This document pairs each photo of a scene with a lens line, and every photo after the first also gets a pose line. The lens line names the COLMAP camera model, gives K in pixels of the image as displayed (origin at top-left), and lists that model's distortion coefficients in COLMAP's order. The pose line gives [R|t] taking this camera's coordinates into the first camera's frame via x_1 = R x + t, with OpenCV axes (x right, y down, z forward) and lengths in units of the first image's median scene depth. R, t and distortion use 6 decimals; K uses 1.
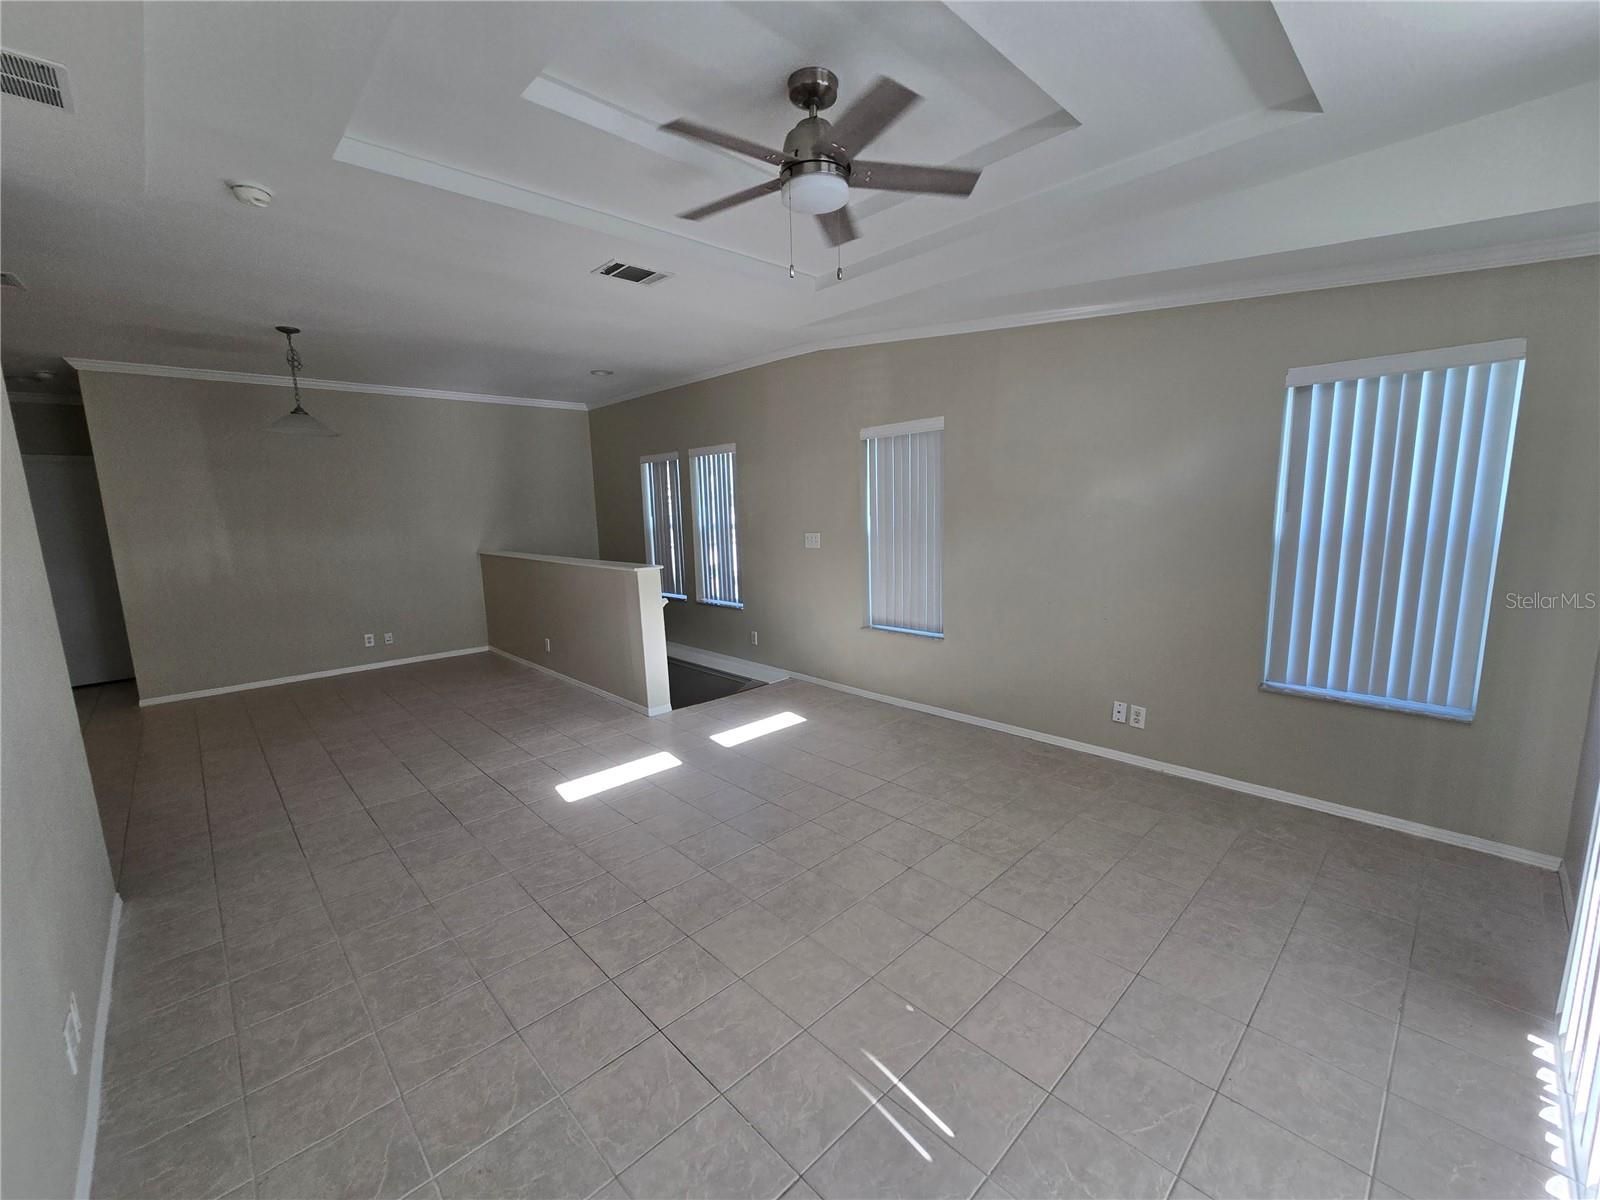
lens RADIAL K [[661.5, 0, 804.3], [0, 661.5, 612.2], [0, 0, 1]] dist [0.000434, -0.000002]
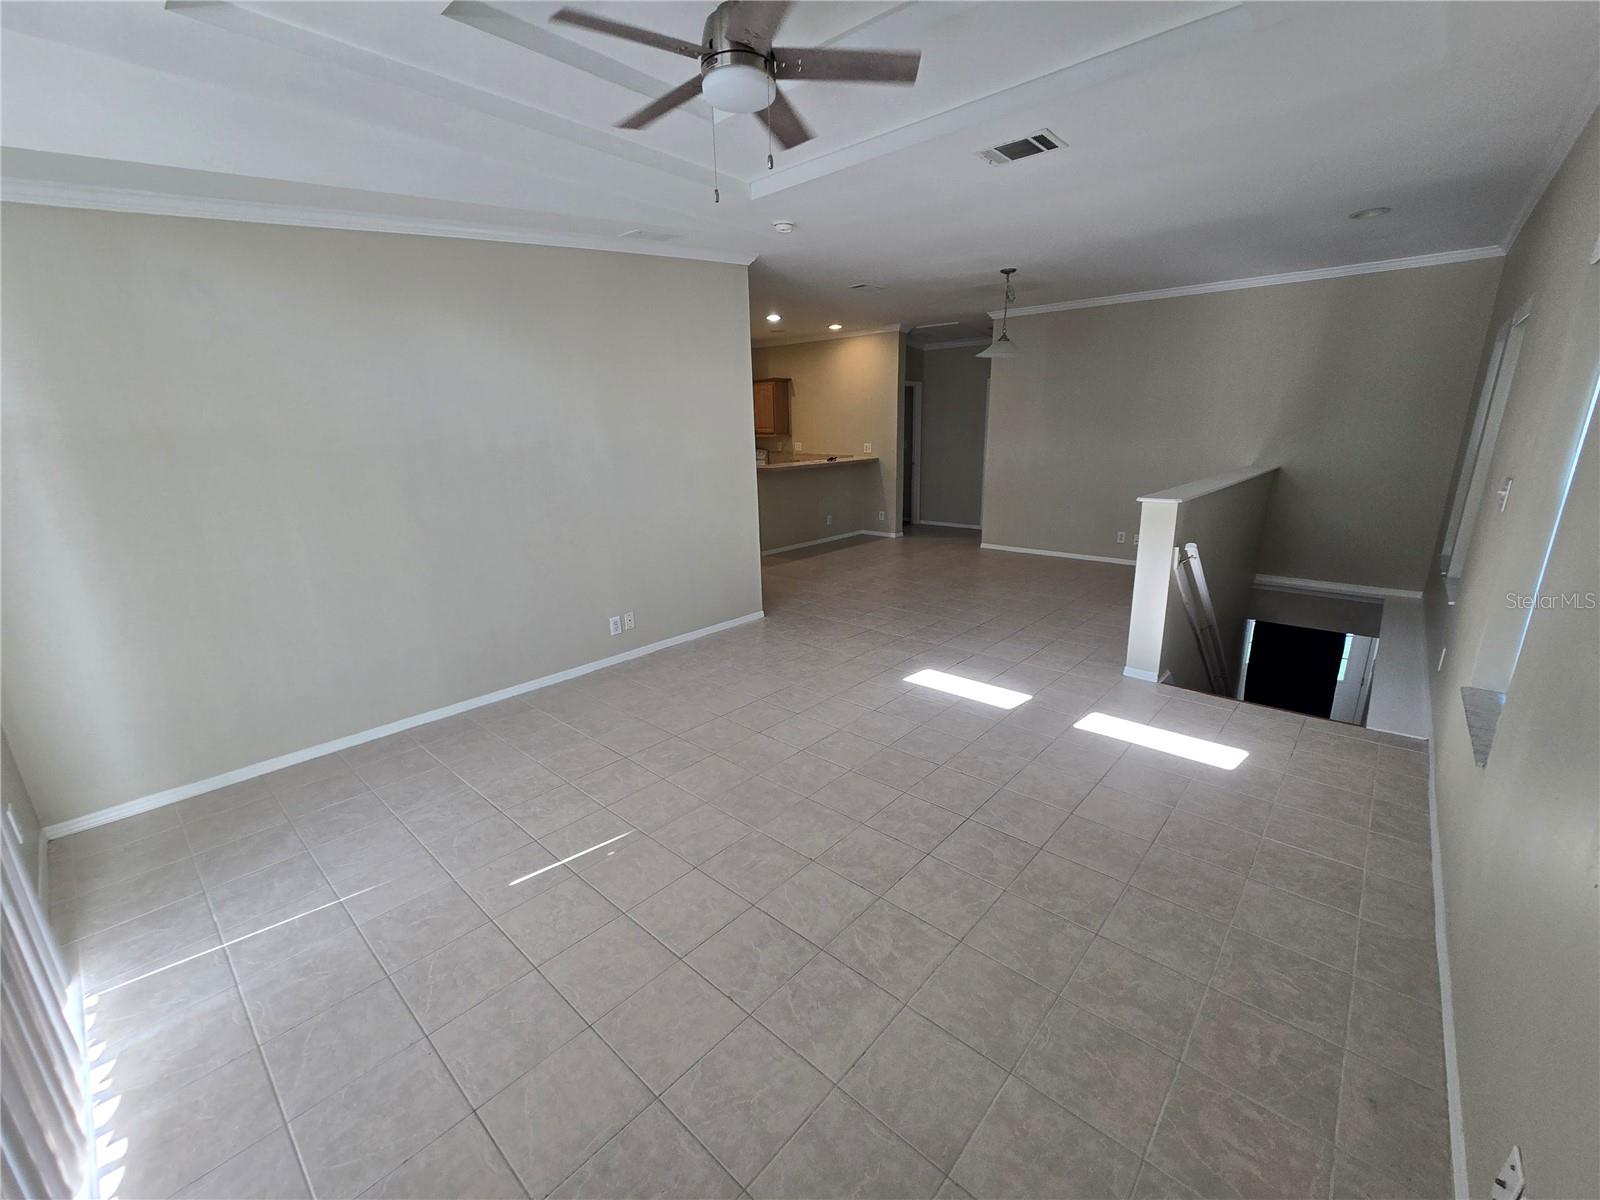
lens RADIAL K [[651.3, 0, 796.9], [0, 651.3, 610.5], [0, 0, 1]] dist [0.001953, -0.005772]
pose [[0.068499, 0.295589, -0.952856, 0.867081], [-0.146155, 0.947768, 0.283504, -0.163419], [0.986887, 0.119845, 0.108123, 0.837383]]
